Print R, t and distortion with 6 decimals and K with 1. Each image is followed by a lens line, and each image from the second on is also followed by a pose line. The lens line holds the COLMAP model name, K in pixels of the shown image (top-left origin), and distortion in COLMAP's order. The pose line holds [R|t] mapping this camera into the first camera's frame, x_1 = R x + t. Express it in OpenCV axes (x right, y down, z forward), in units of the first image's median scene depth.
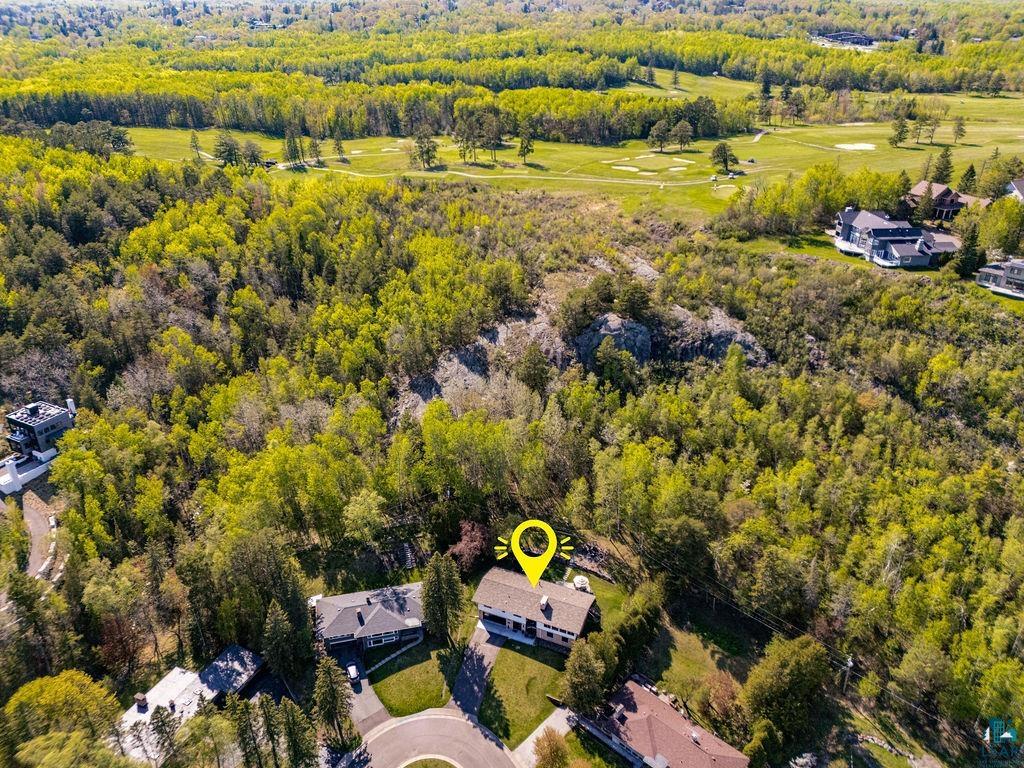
lens RADIAL K [[760.2, 0, 519.9], [0, 760.2, 382.8], [0, 0, 1]] dist [0.073858, -0.059615]
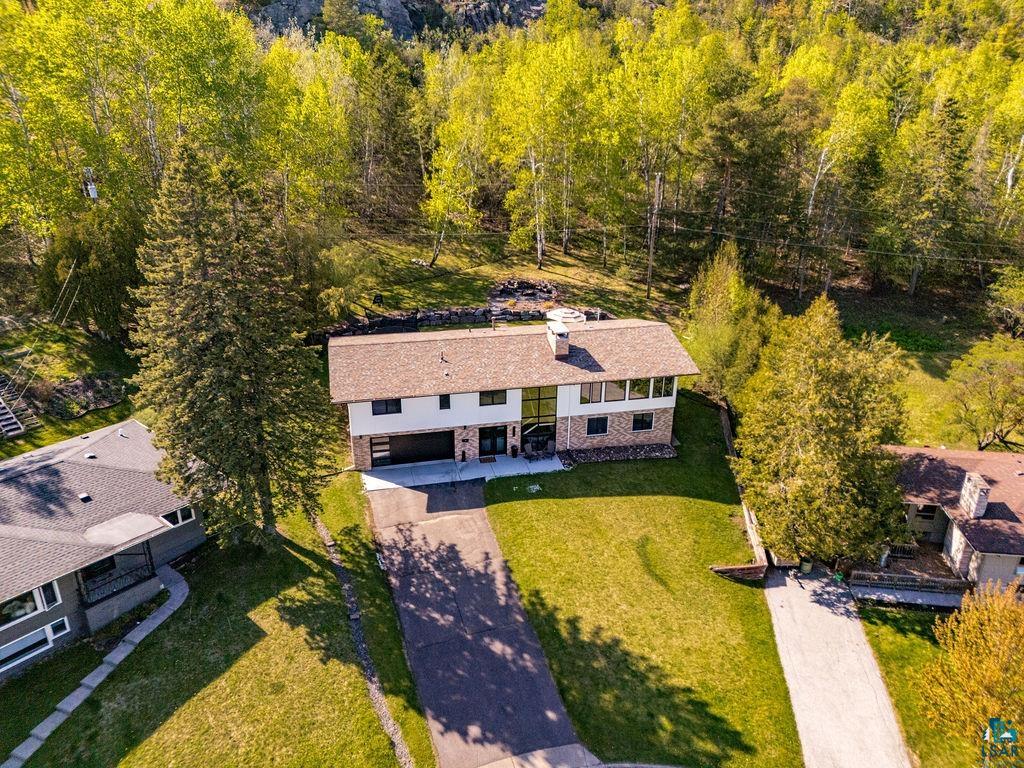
lens RADIAL K [[760.2, 0, 509.4], [0, 760.2, 386.0], [0, 0, 1]] dist [0.073858, -0.059615]
pose [[0.821311, -0.235915, 0.519416, -0.155654], [0.269173, 0.963020, 0.011776, 0.299756], [-0.502986, 0.130141, 0.854441, 0.741907]]
